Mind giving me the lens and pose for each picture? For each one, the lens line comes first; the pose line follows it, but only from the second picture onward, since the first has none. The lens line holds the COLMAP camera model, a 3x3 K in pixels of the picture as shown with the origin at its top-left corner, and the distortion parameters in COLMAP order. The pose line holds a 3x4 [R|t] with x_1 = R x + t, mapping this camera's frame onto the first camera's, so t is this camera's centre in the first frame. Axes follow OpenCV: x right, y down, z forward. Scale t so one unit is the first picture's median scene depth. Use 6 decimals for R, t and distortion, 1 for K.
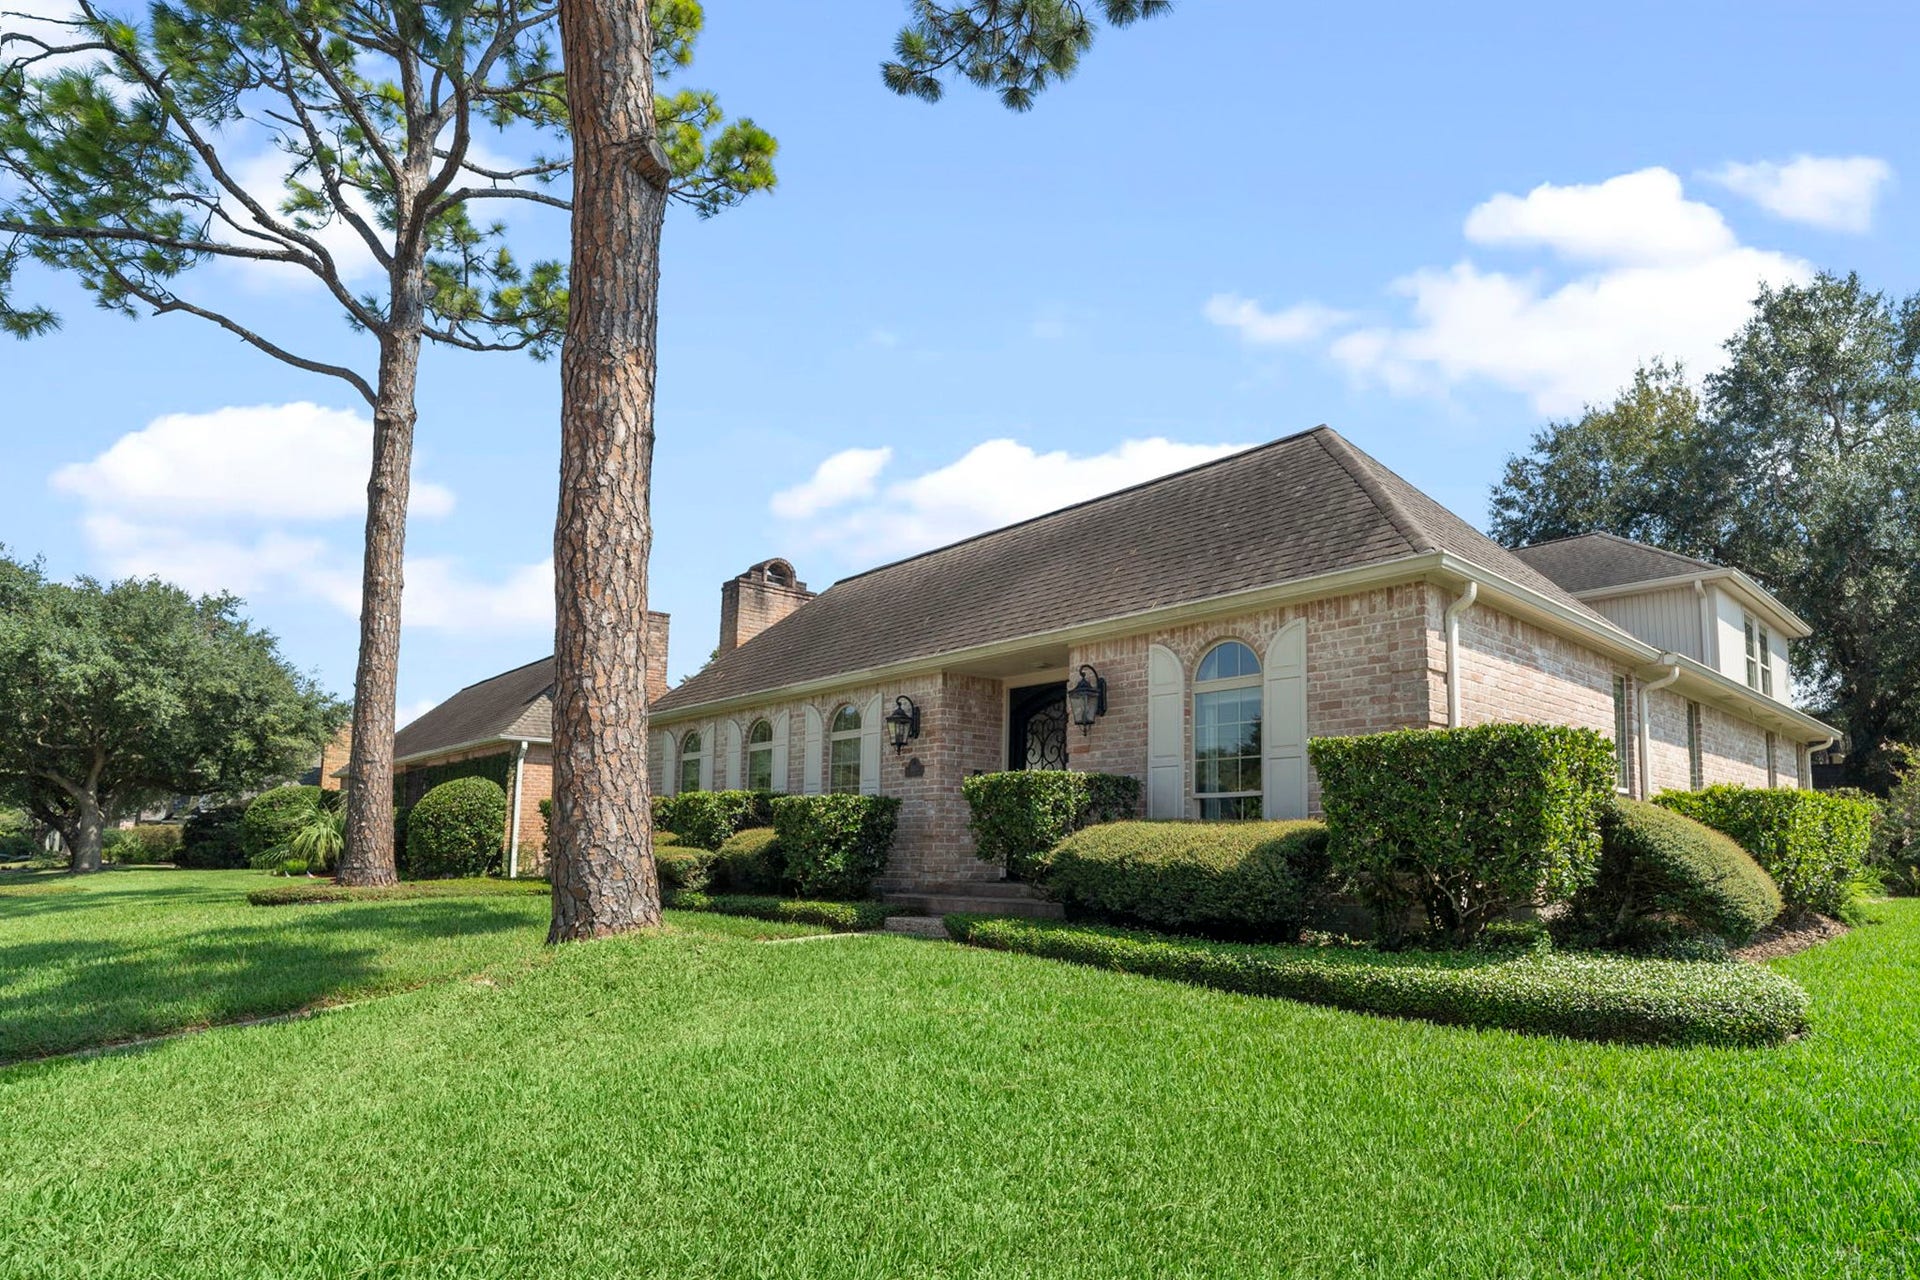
lens RADIAL K [[1704.9, 0, 961.0], [0, 1704.9, 639.8], [0, 0, 1]] dist [0.008035, 0.003081]
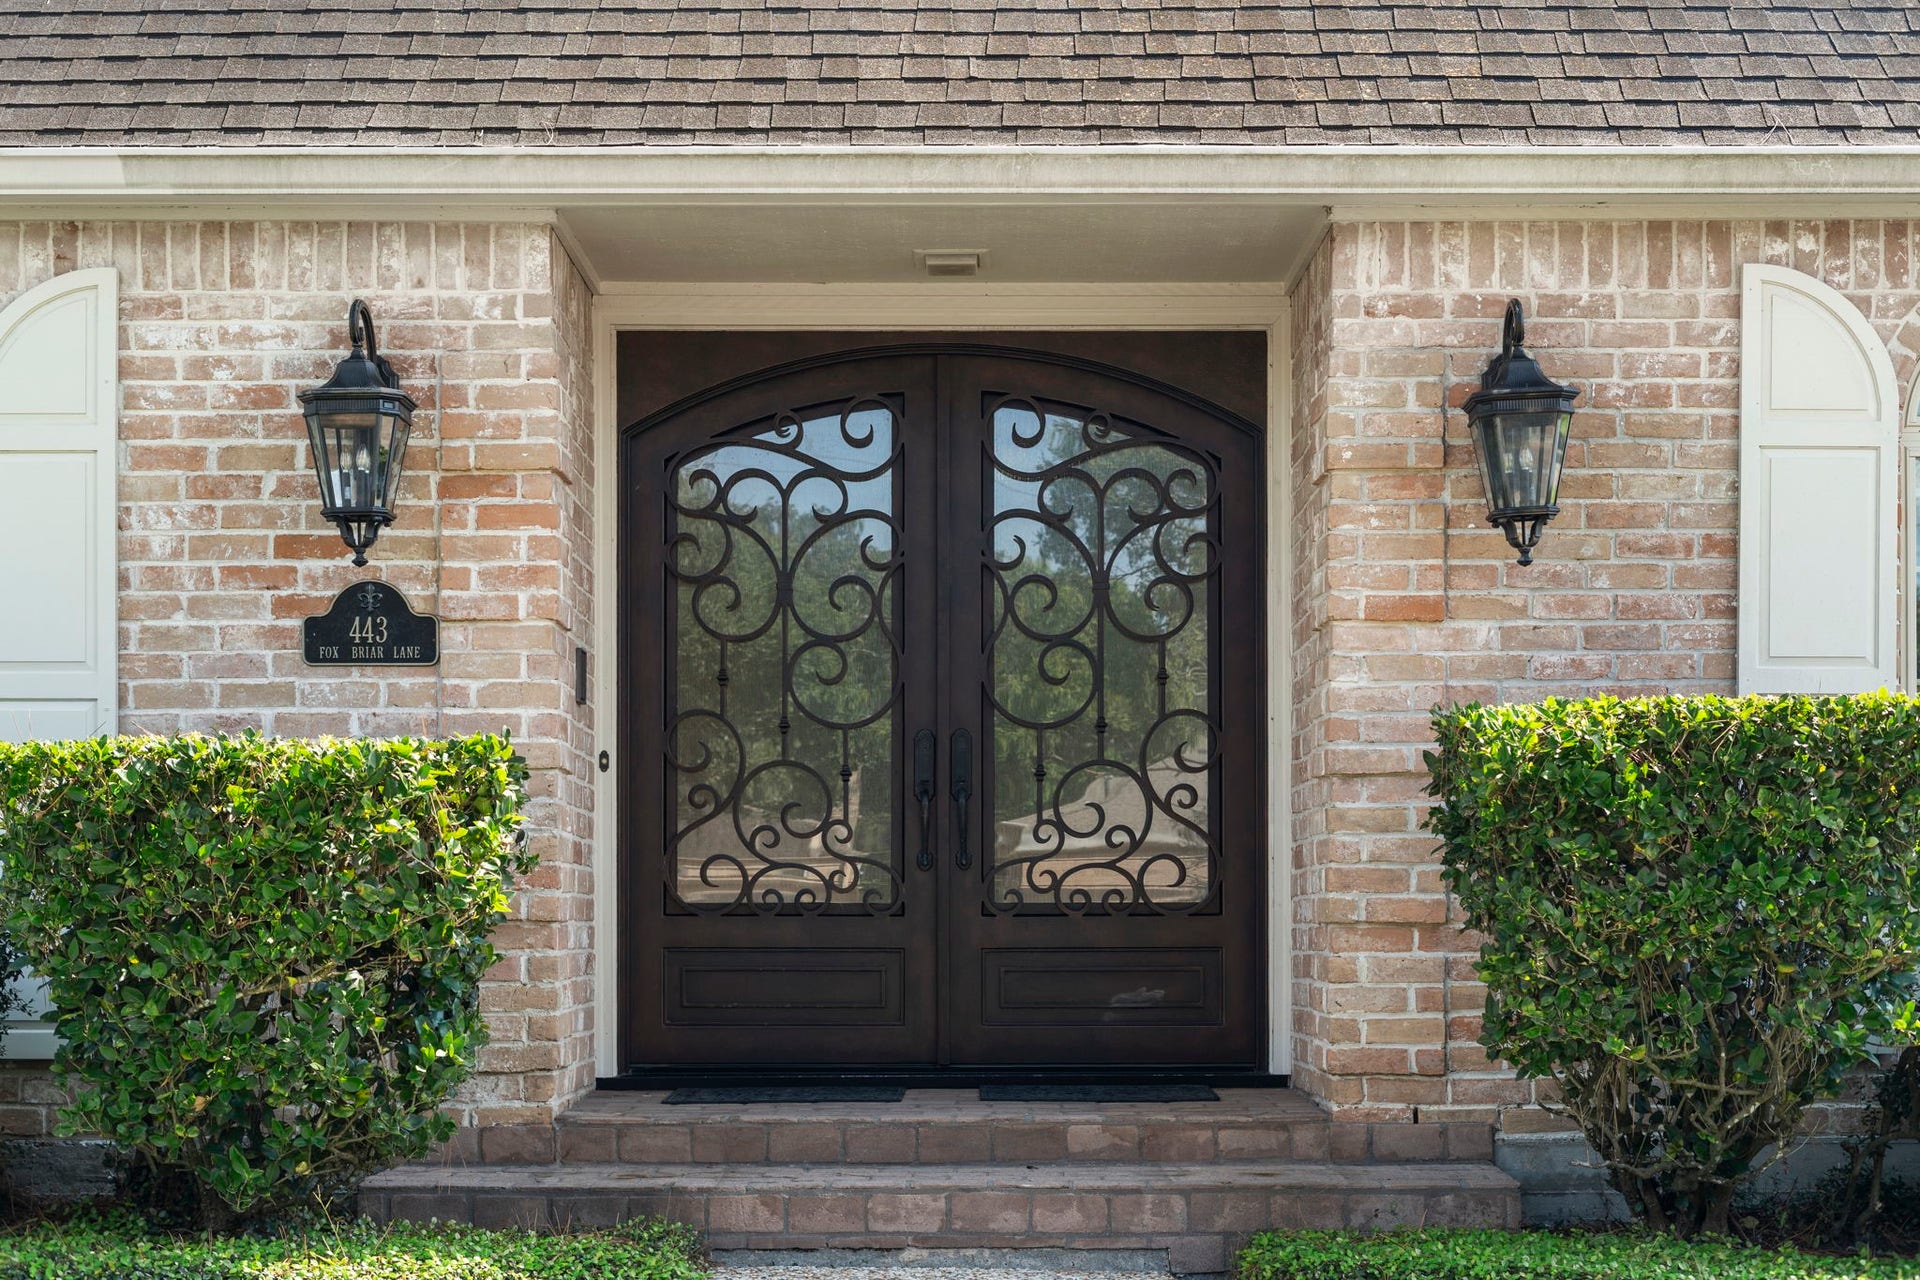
lens RADIAL K [[1704.9, 0, 959.6], [0, 1704.9, 643.8], [0, 0, 1]] dist [0.008035, 0.003081]
pose [[0.566367, -0.016563, 0.823987, -0.194850], [-0.117880, 0.987890, 0.100882, 0.051034], [-0.815679, -0.154268, 0.557556, 0.914297]]
